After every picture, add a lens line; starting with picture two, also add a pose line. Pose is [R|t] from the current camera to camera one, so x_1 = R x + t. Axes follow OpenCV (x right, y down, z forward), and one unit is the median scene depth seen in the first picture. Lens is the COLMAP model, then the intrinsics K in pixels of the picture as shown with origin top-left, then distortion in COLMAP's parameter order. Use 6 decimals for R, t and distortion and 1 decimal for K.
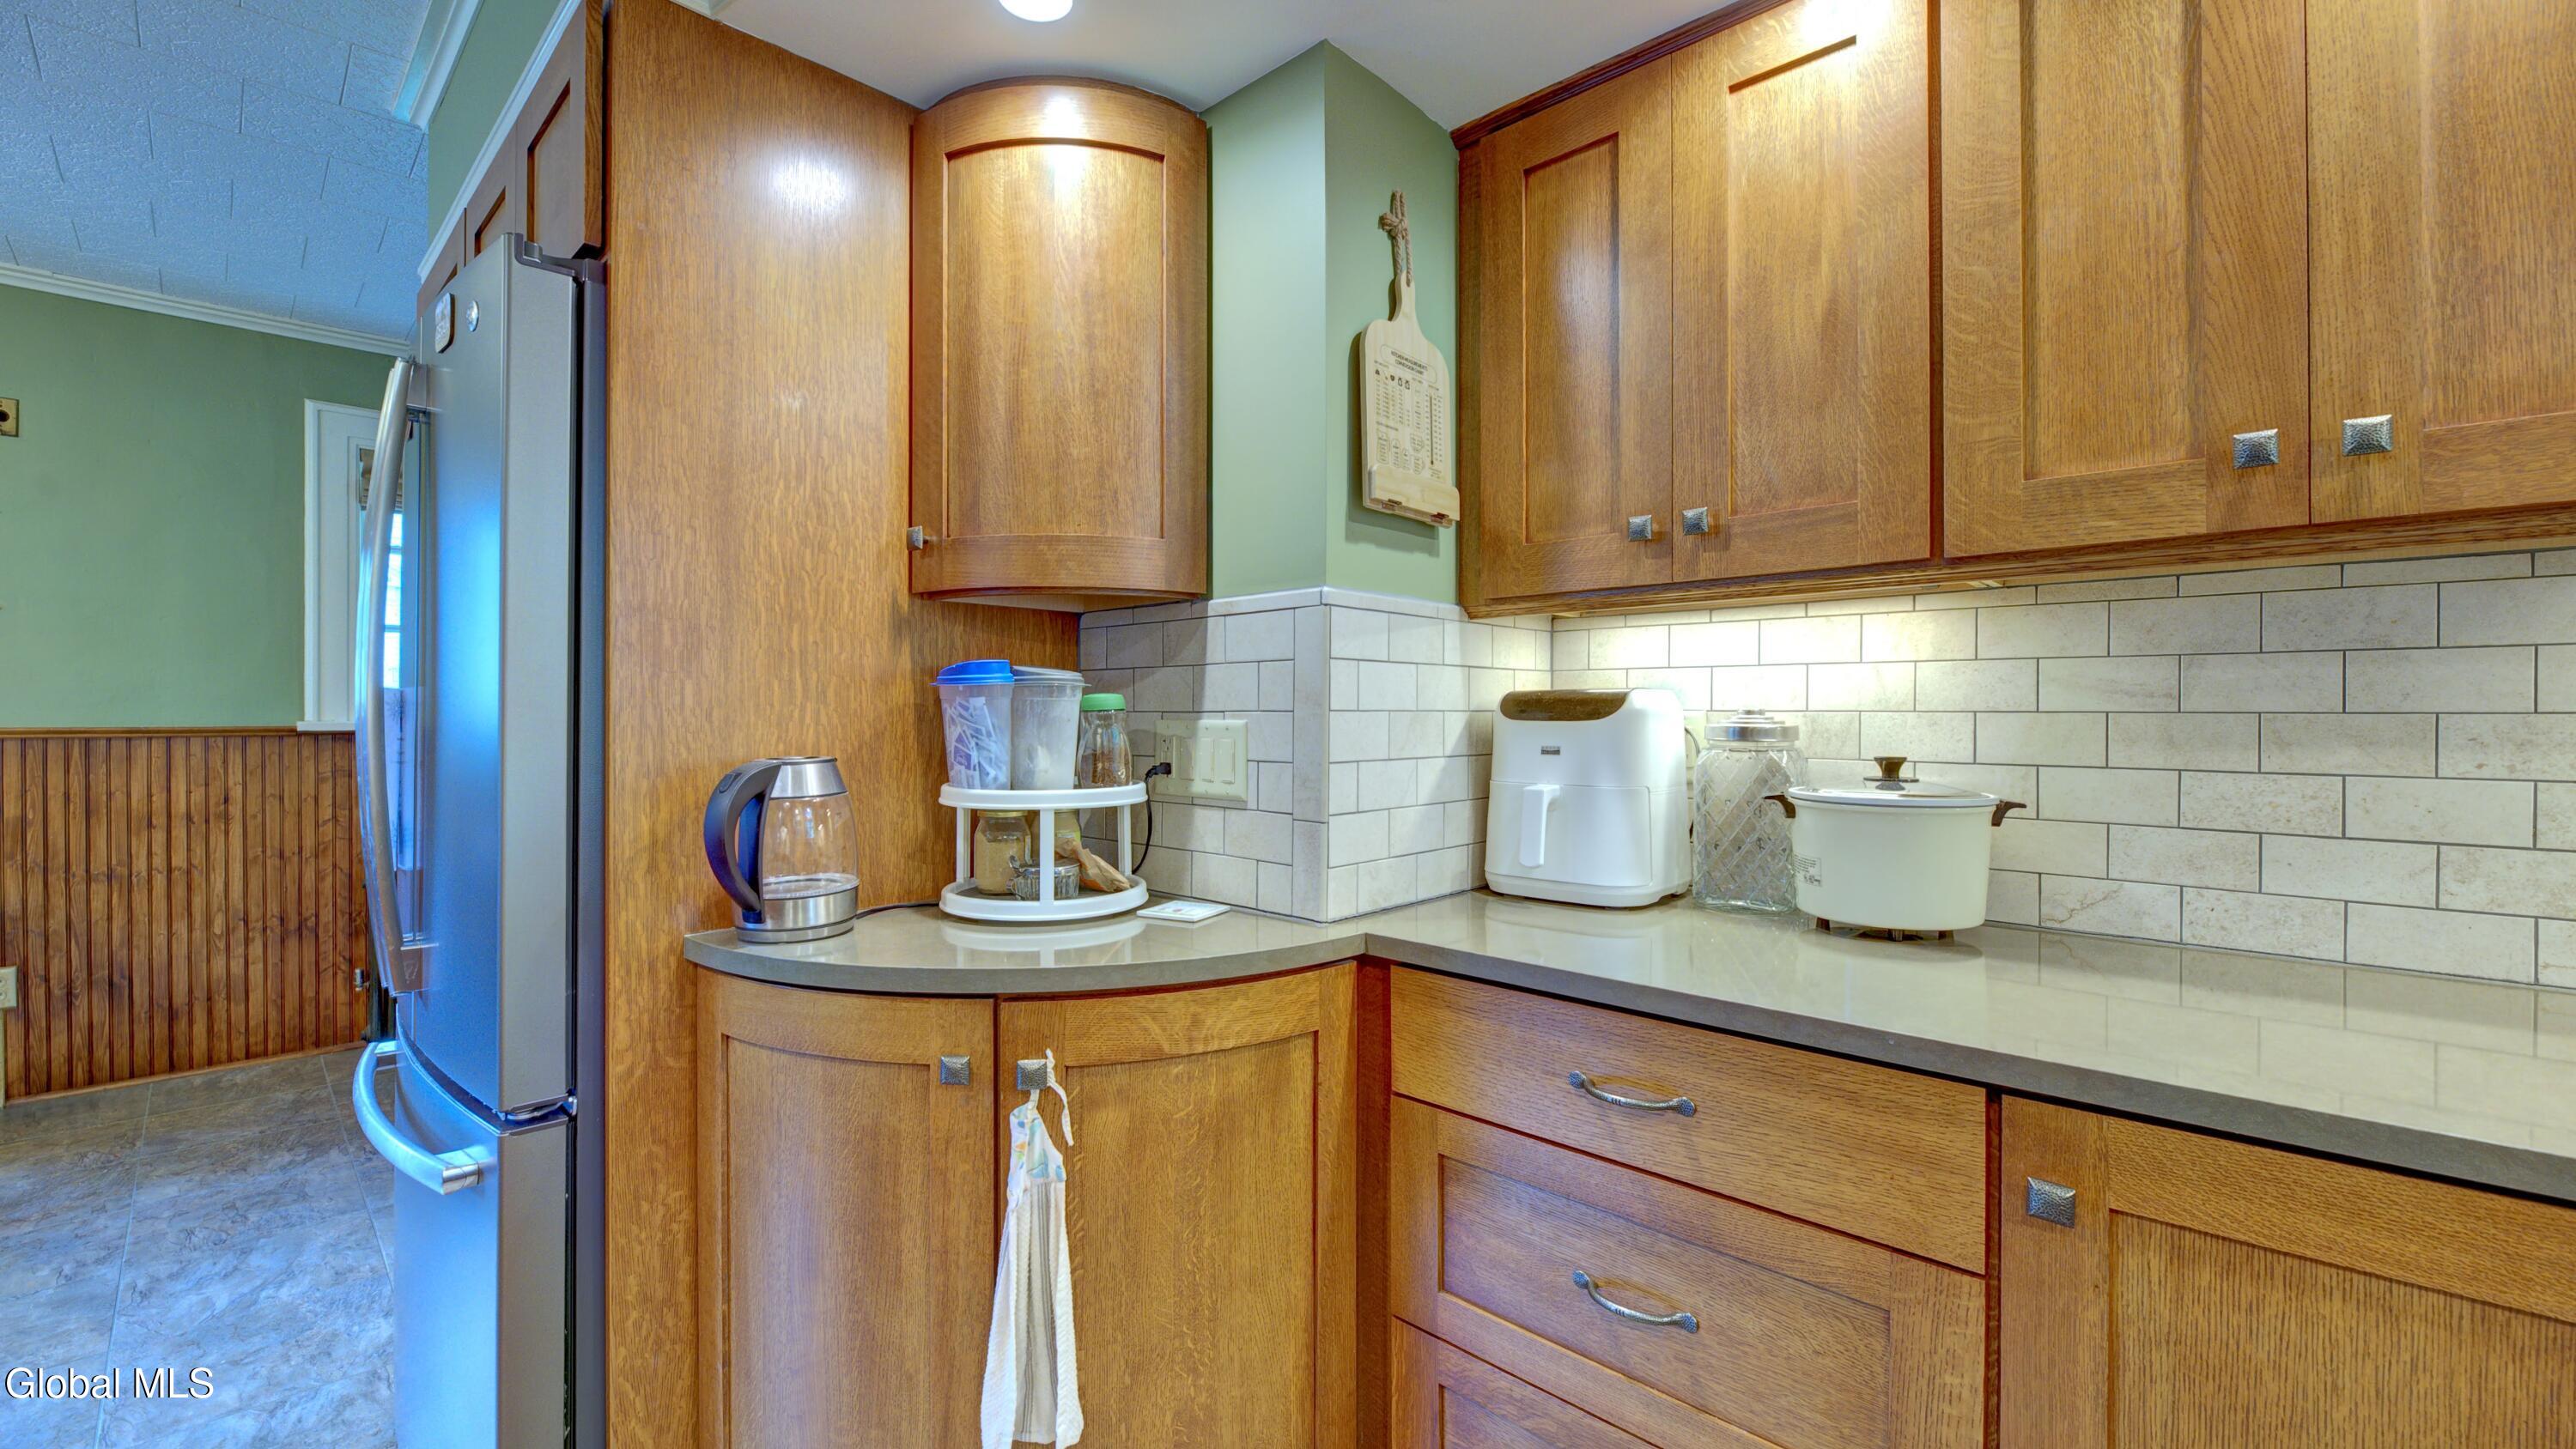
lens RADIAL K [[1091.9, 0, 1288.0], [0, 1091.9, 724.5], [0, 0, 1]] dist [-0.000516, -0.000252]
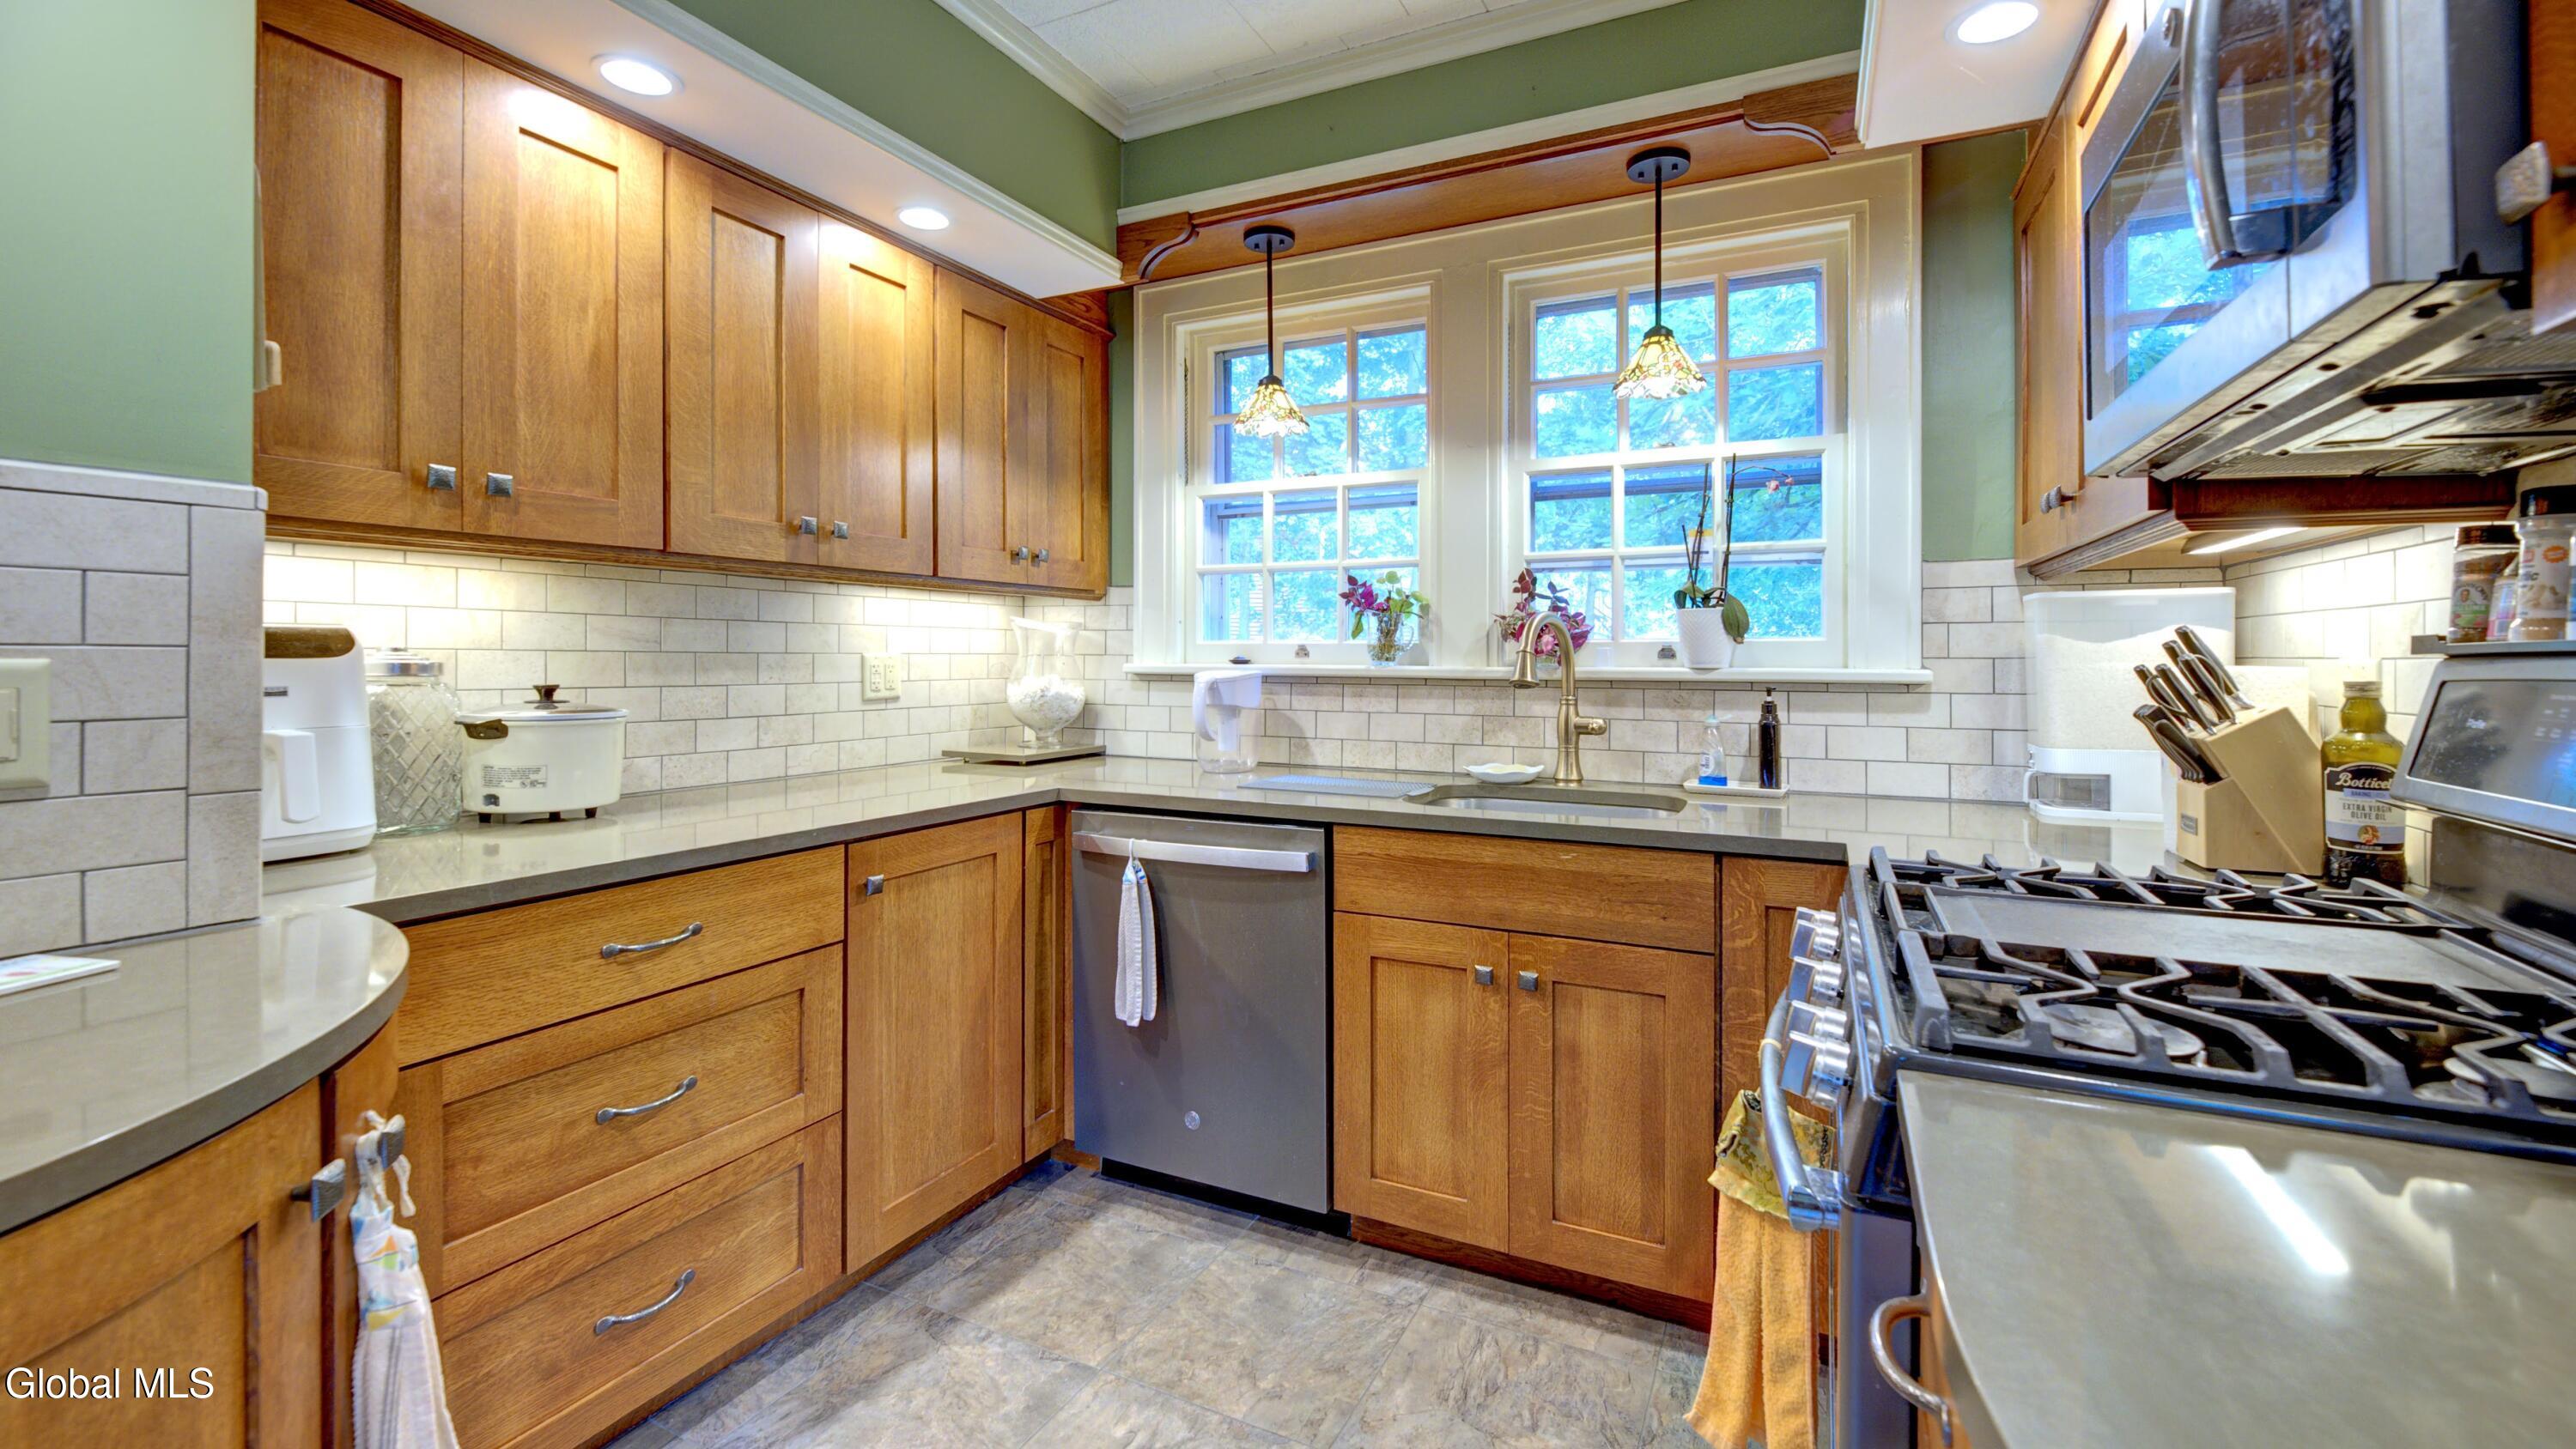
lens RADIAL K [[1054.4, 0, 1285.1], [0, 1054.4, 652.8], [0, 0, 1]] dist [-0.000298, -0.000053]
pose [[-0.306473, 0.001771, 0.951878, -0.989722], [0.003707, 0.999993, -0.000667, -0.004979], [-0.951872, 0.003324, -0.306477, 0.578640]]
